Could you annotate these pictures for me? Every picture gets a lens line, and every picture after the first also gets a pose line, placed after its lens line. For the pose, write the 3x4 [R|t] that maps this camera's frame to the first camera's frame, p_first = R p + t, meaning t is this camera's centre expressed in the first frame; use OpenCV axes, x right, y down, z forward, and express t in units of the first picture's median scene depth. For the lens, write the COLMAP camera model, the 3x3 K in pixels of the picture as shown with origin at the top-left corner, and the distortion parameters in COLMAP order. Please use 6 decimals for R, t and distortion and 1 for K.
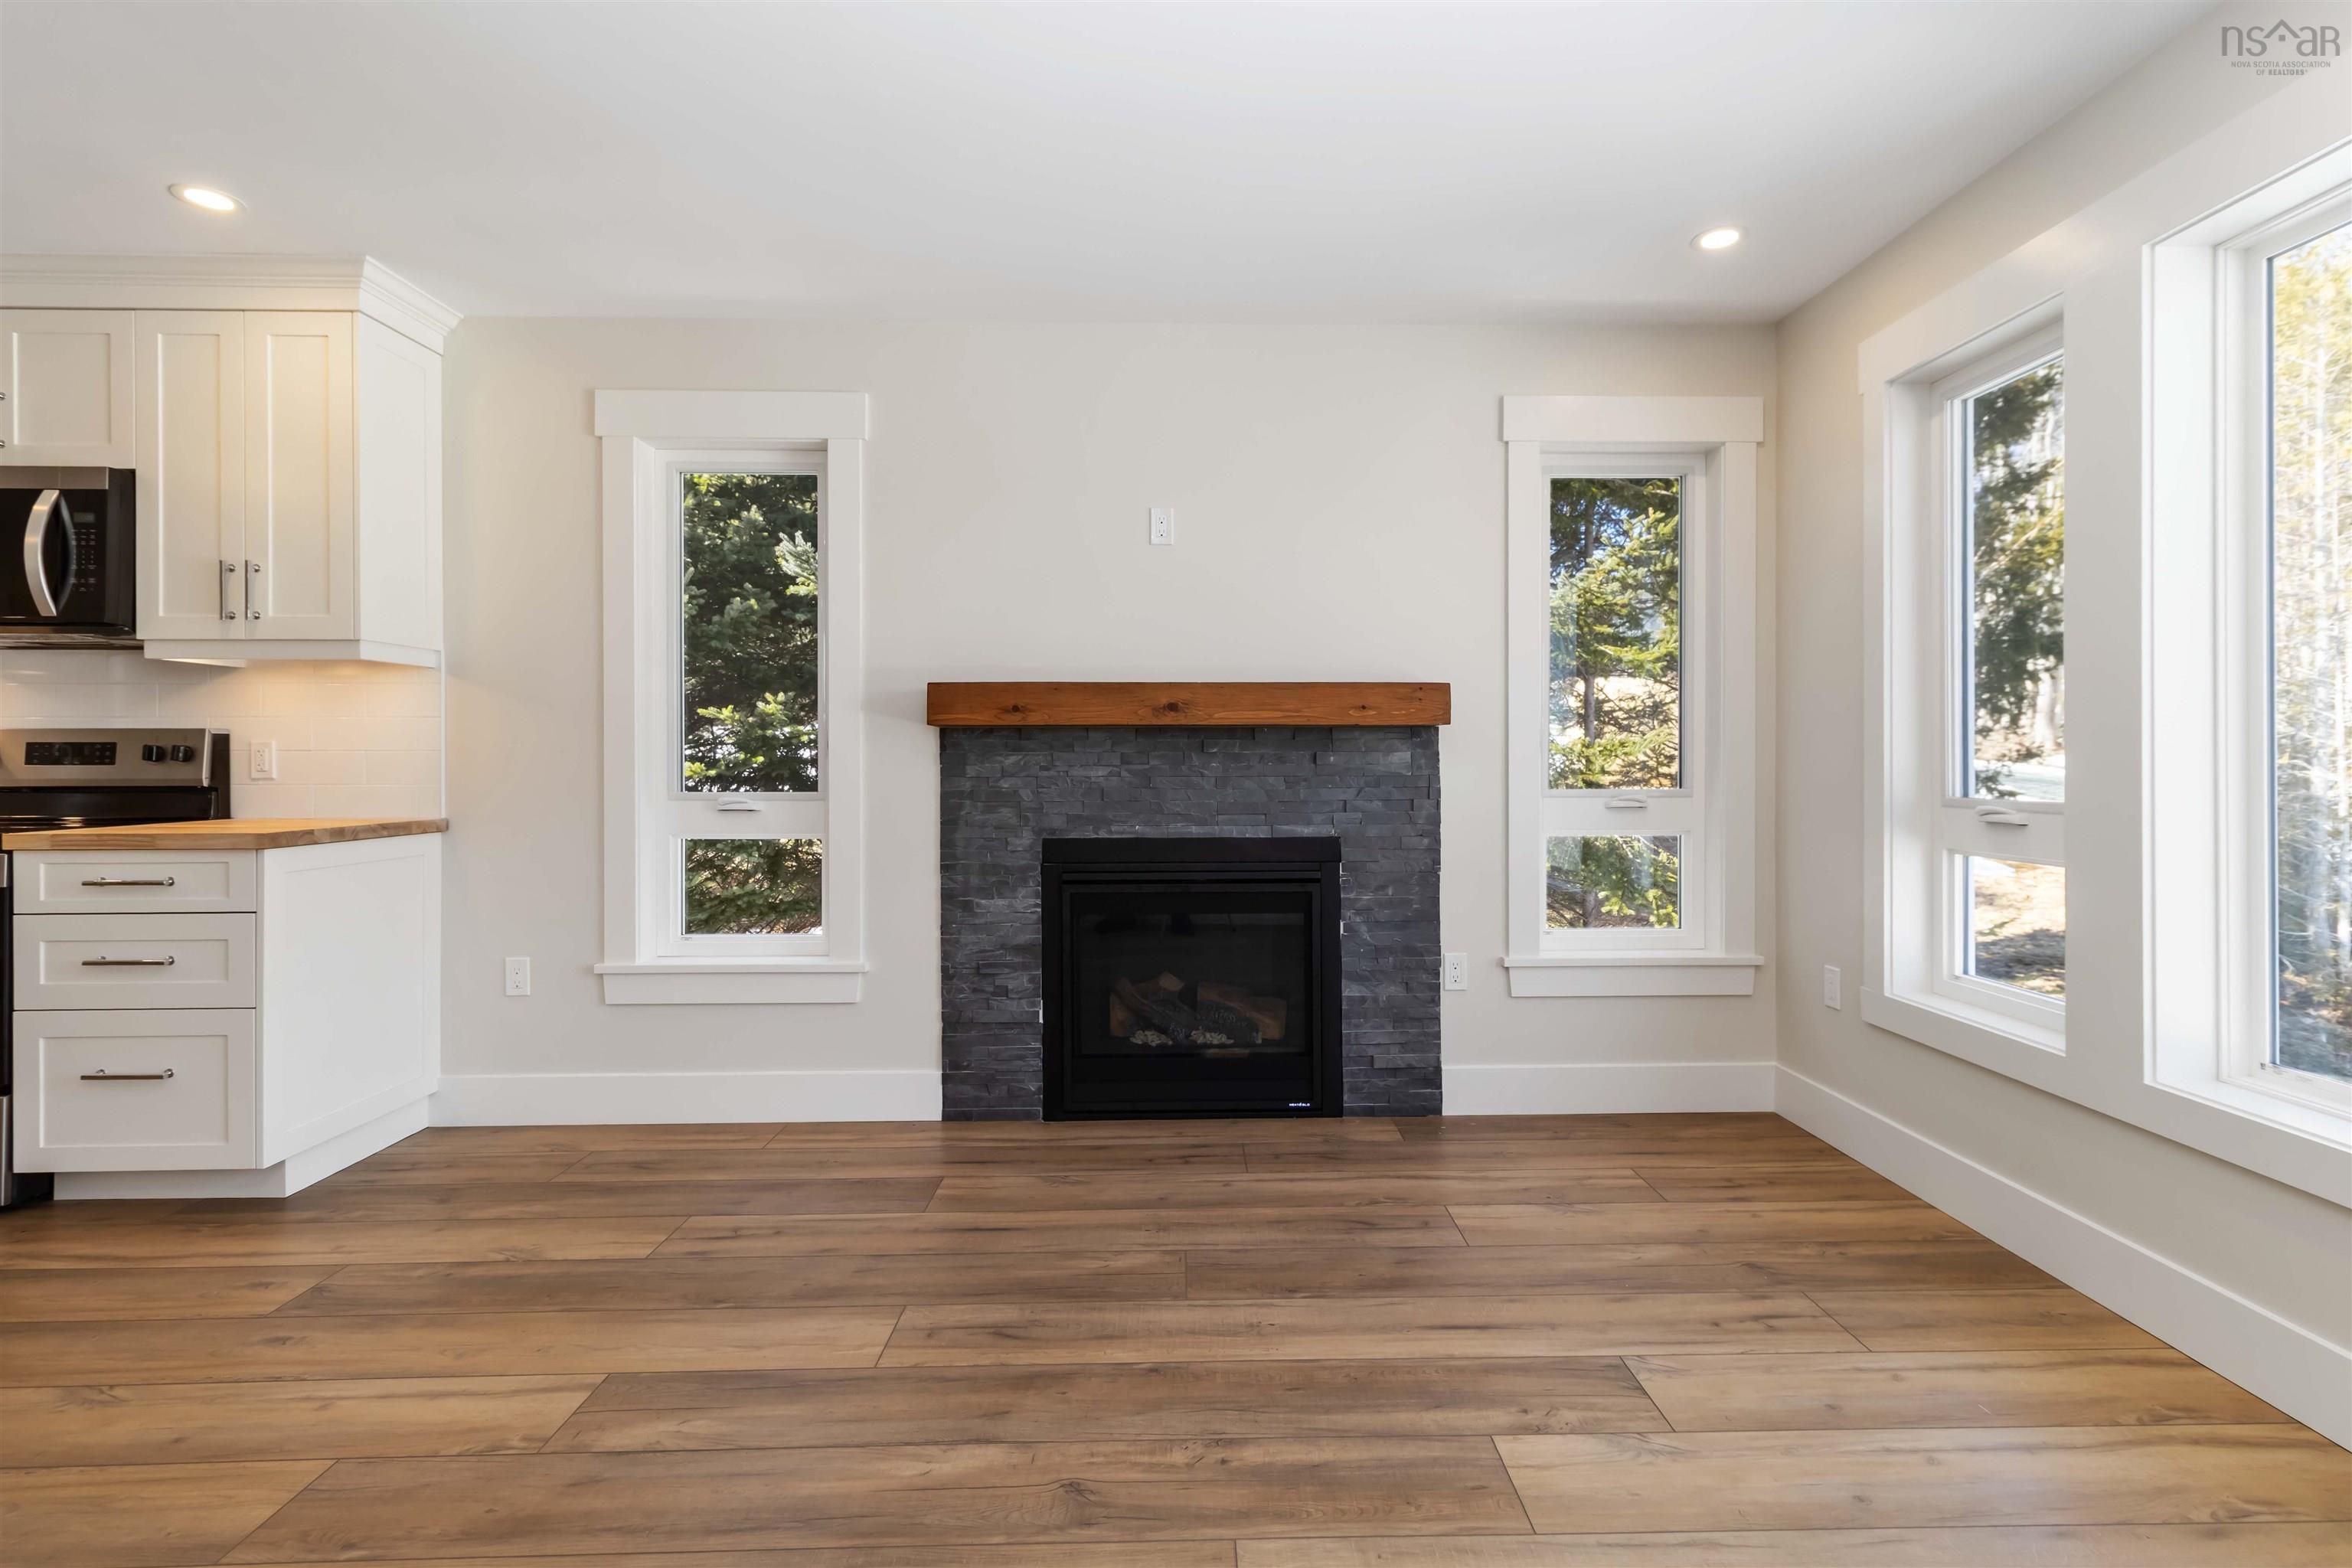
lens RADIAL K [[1089.9, 0, 1205.5], [0, 1089.9, 765.4], [0, 0, 1]] dist [0.006004, -0.000297]
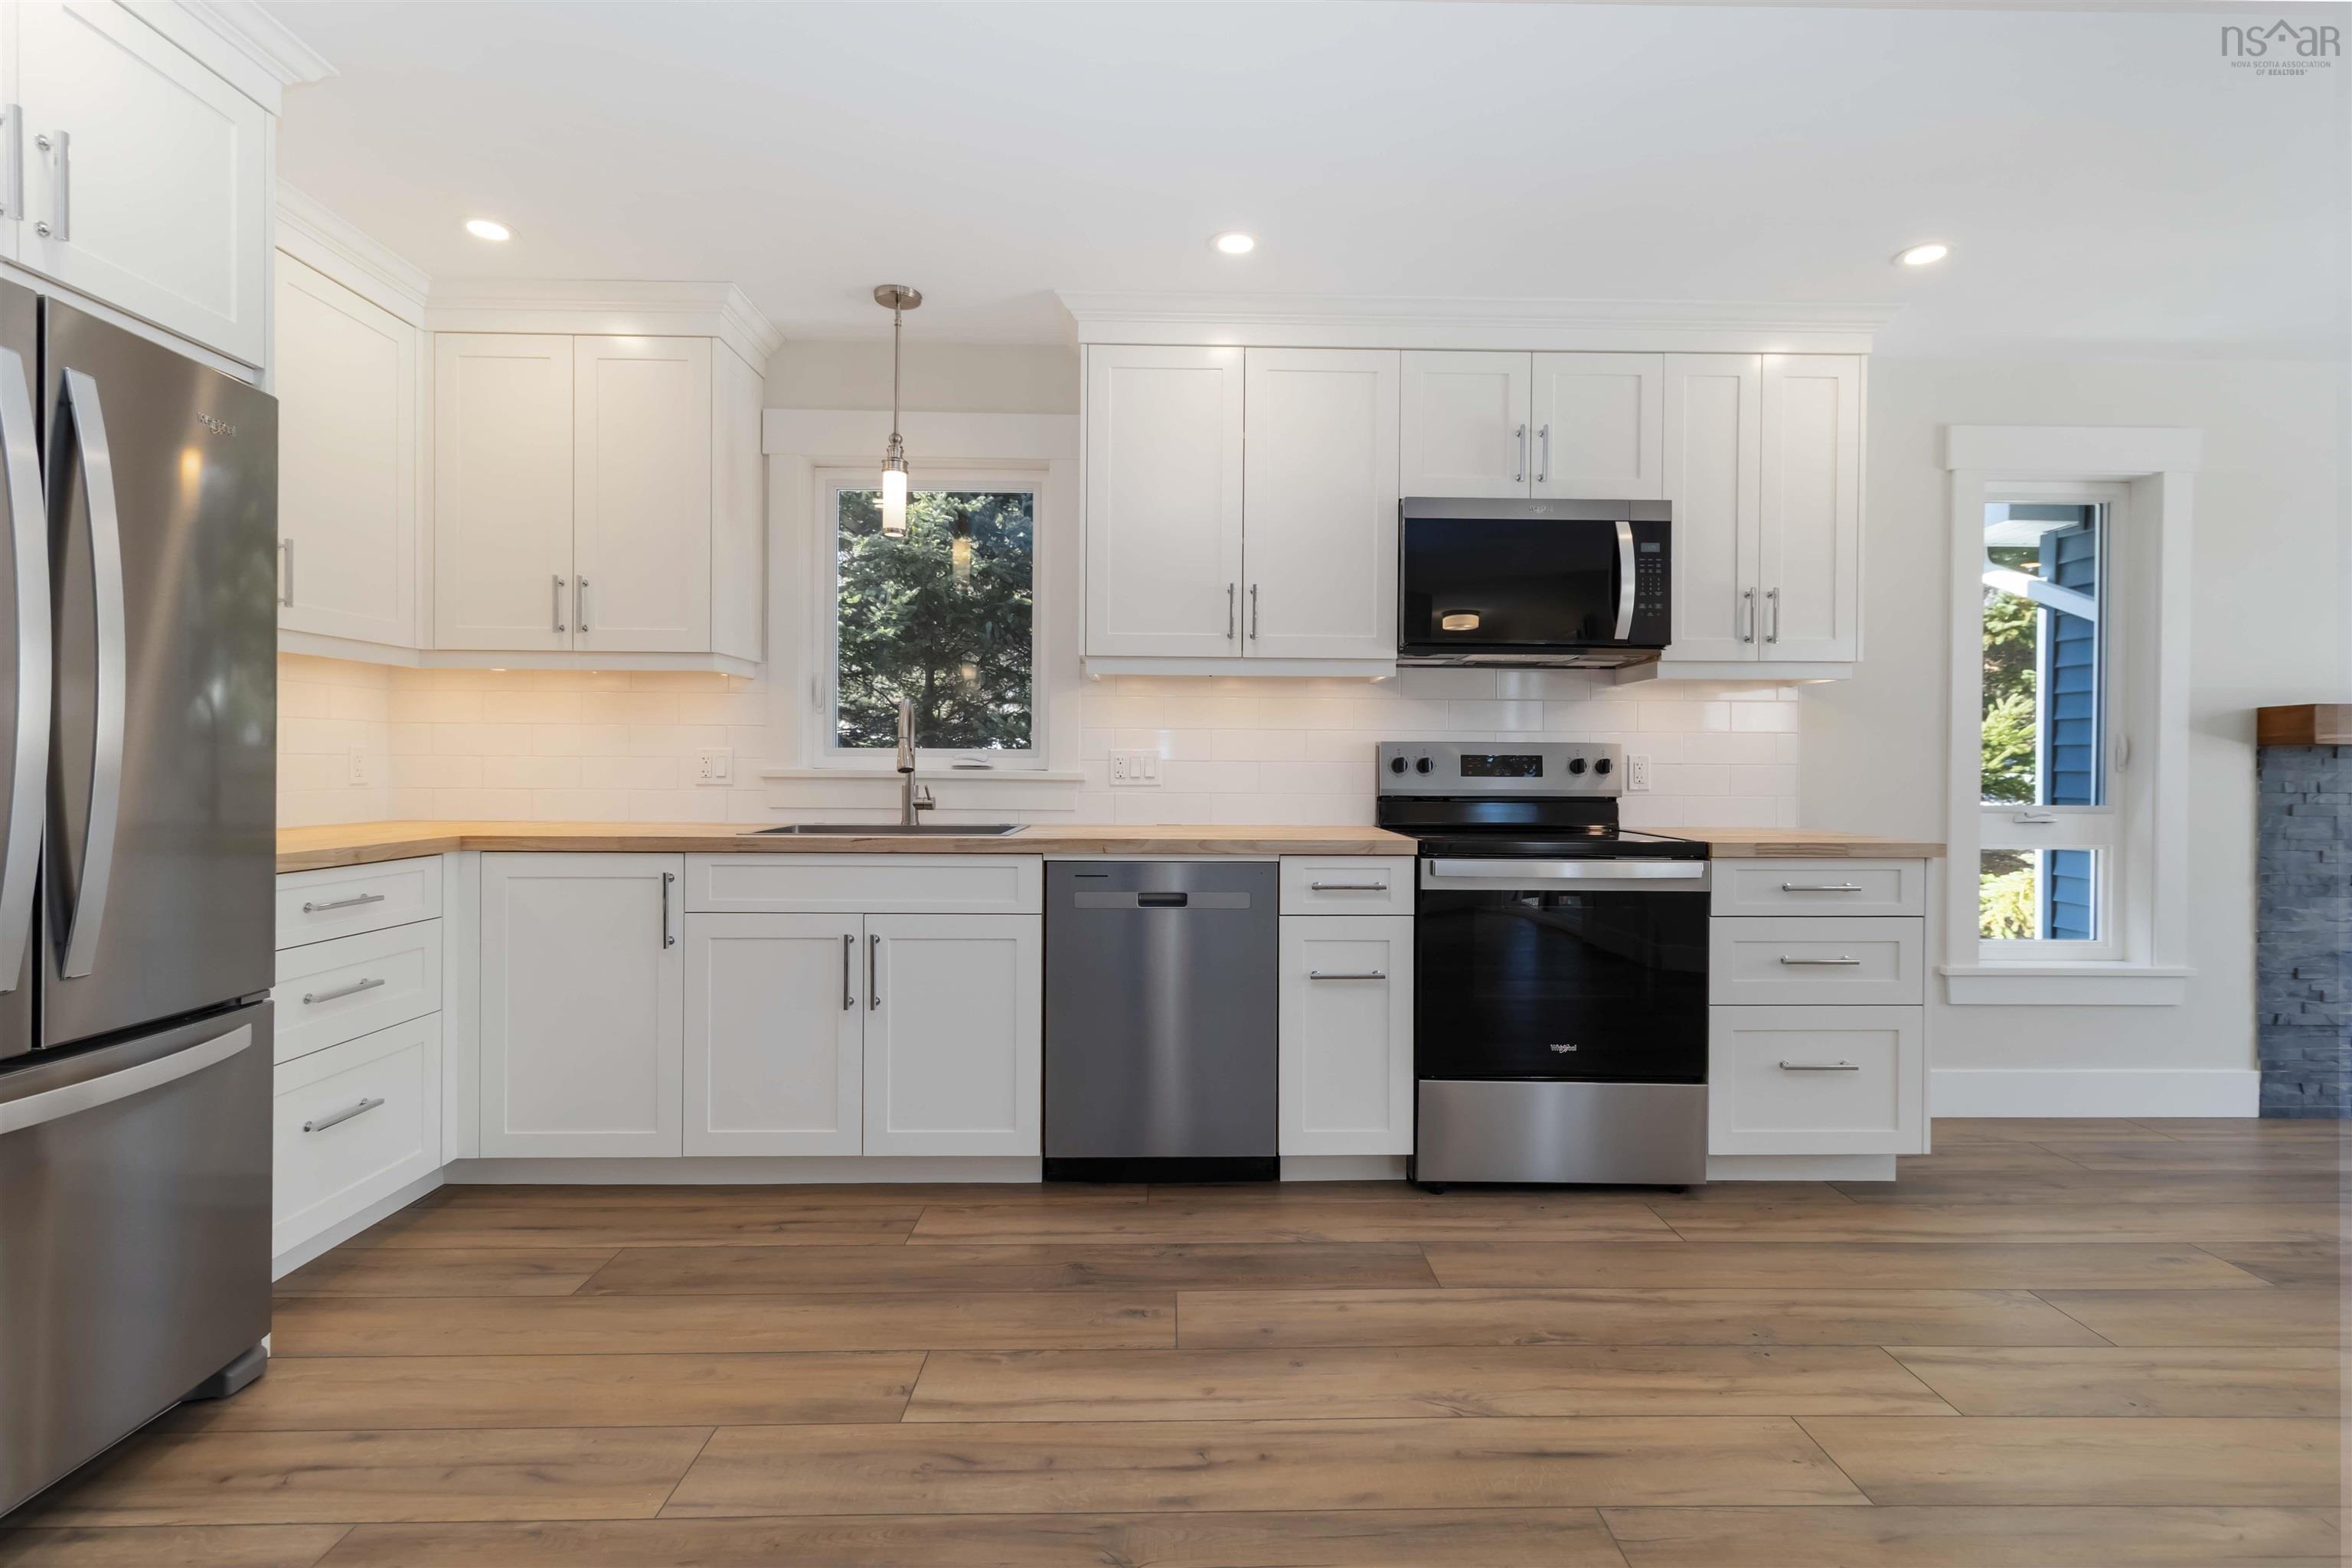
lens RADIAL K [[1089.9, 0, 1195.5], [0, 1089.9, 772.4], [0, 0, 1]] dist [0.006004, -0.000297]
pose [[0.999976, 0.006825, -0.000745, -1.327437], [-0.006822, 0.999966, 0.004539, -0.006798], [0.000776, -0.004534, 0.999989, -0.064486]]
